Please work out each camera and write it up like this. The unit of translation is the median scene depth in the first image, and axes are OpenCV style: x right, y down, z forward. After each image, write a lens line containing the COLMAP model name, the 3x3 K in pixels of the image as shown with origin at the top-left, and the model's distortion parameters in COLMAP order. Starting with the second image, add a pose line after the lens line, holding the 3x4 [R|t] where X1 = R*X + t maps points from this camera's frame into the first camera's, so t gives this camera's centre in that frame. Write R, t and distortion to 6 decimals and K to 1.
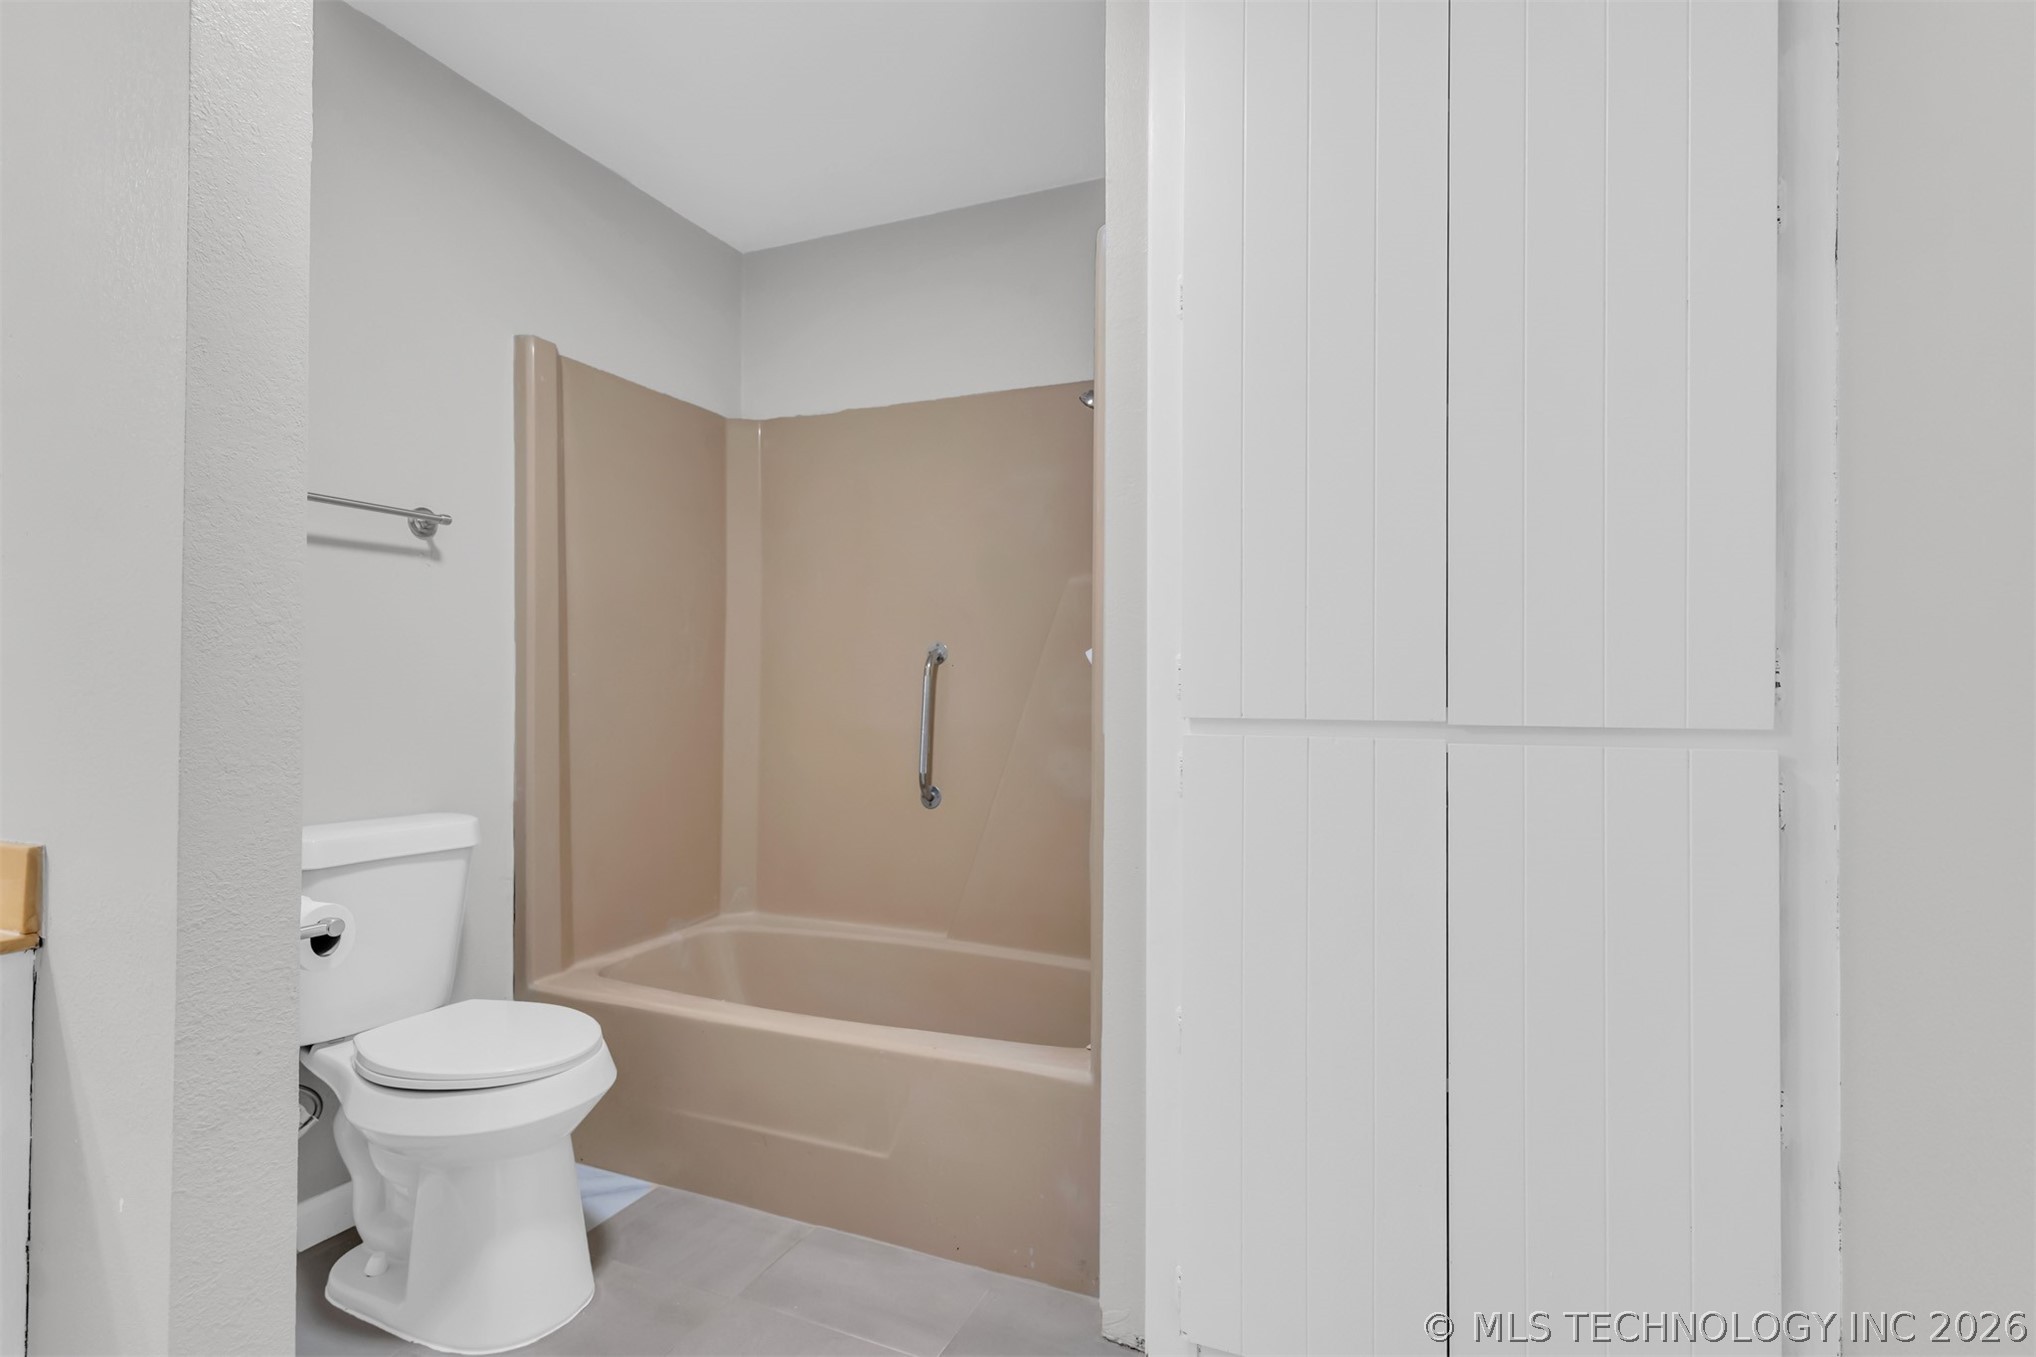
lens RADIAL K [[1000.1, 0, 1017.5], [0, 1000.1, 679.9], [0, 0, 1]] dist [-0.001824, -0.000395]
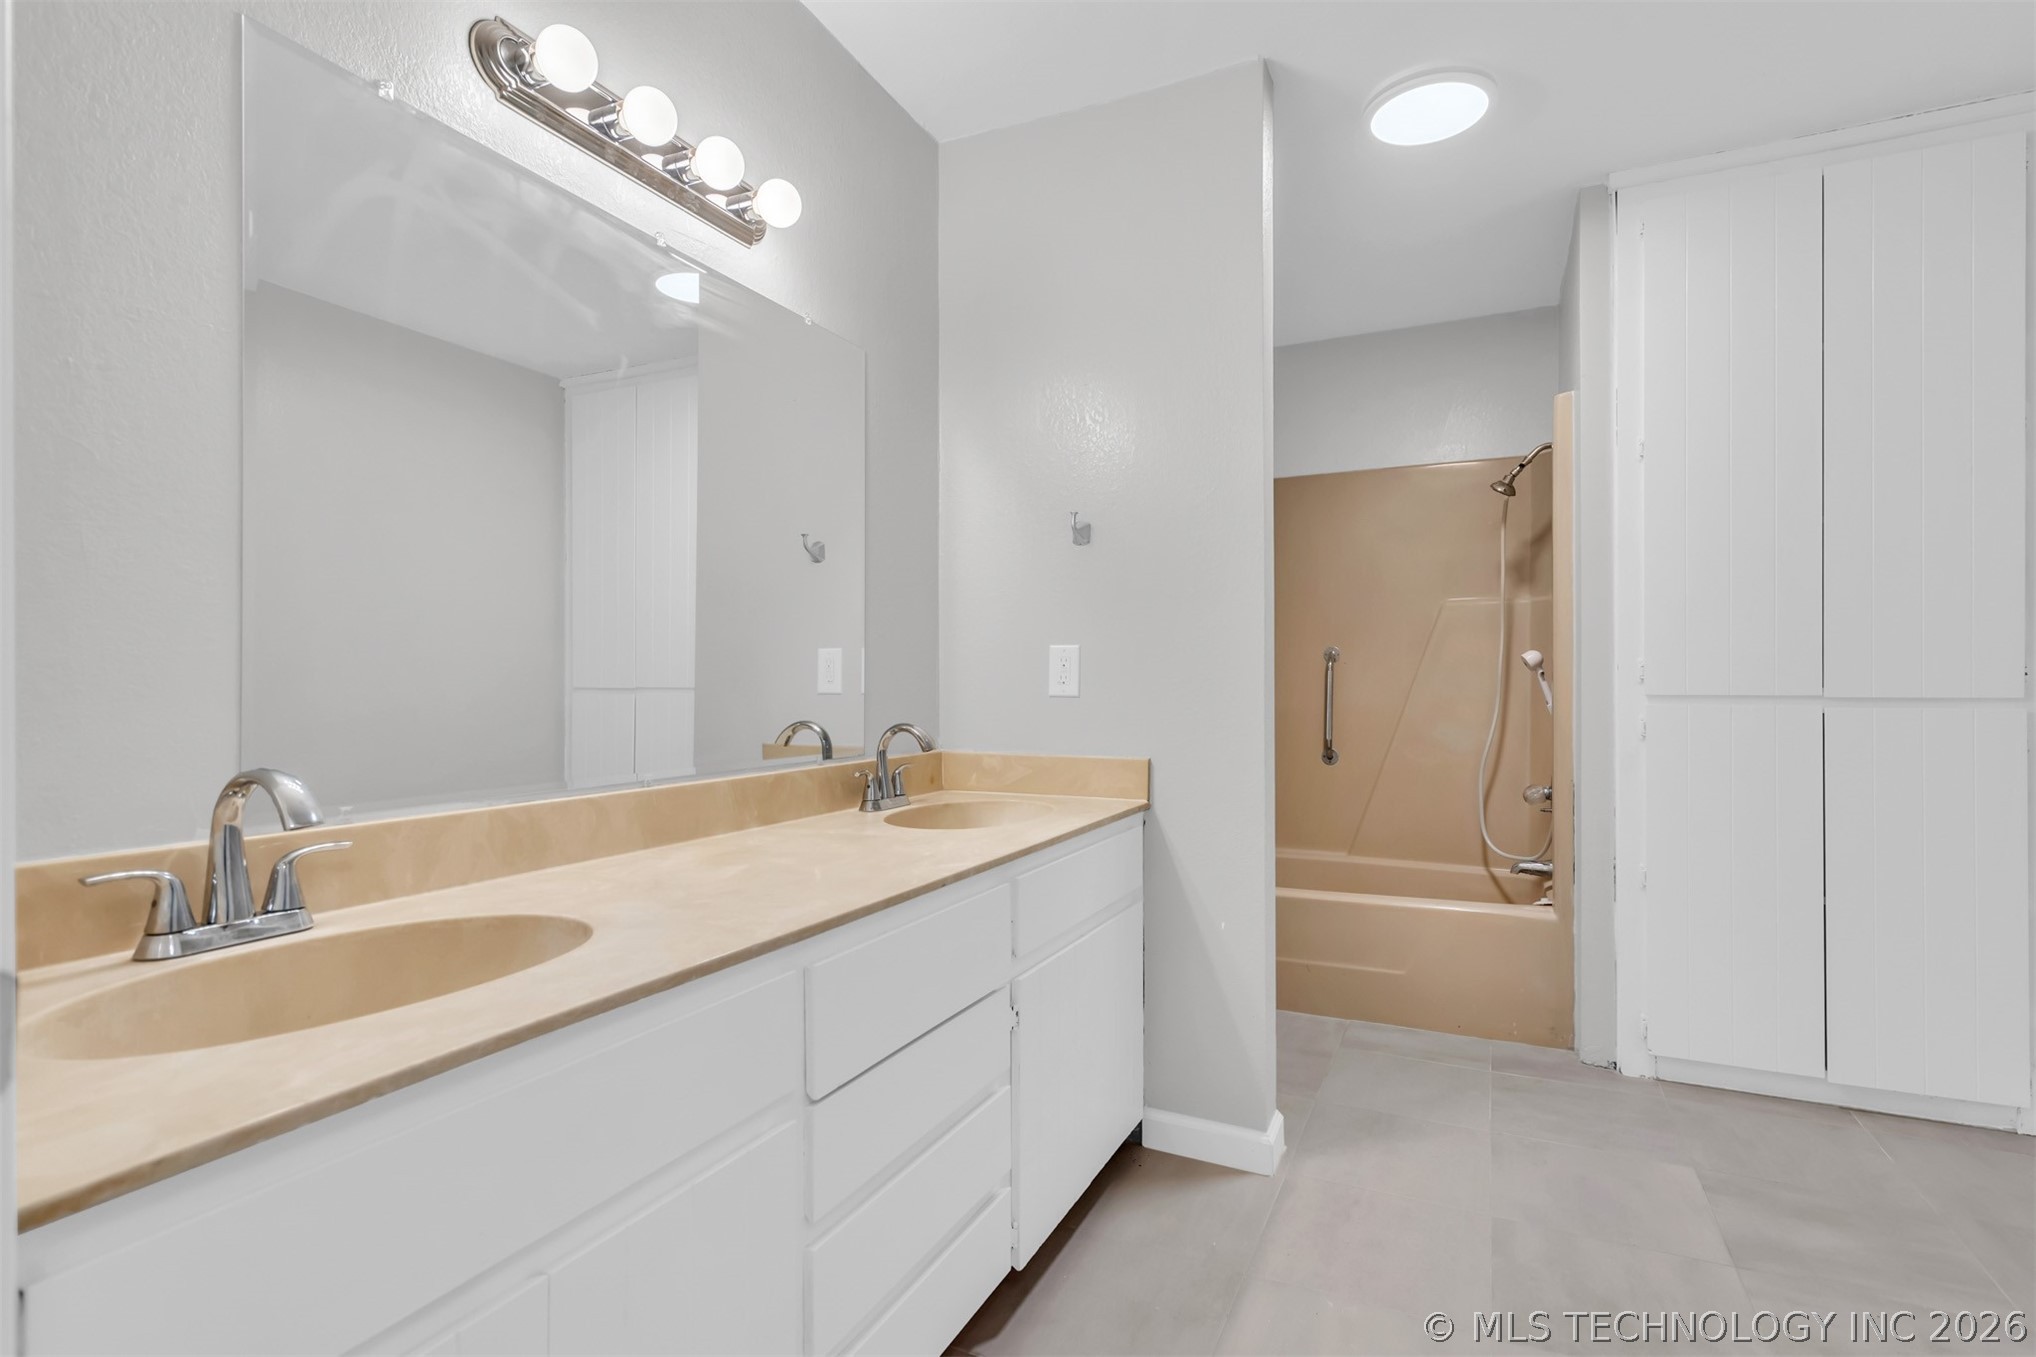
lens RADIAL K [[1000.1, 0, 1016.4], [0, 1000.1, 682.0], [0, 0, 1]] dist [-0.001824, -0.000395]
pose [[0.998838, -0.007639, -0.047576, -0.823519], [0.008231, 0.999891, 0.012247, -0.014317], [0.047477, -0.012624, 0.998793, -0.757393]]
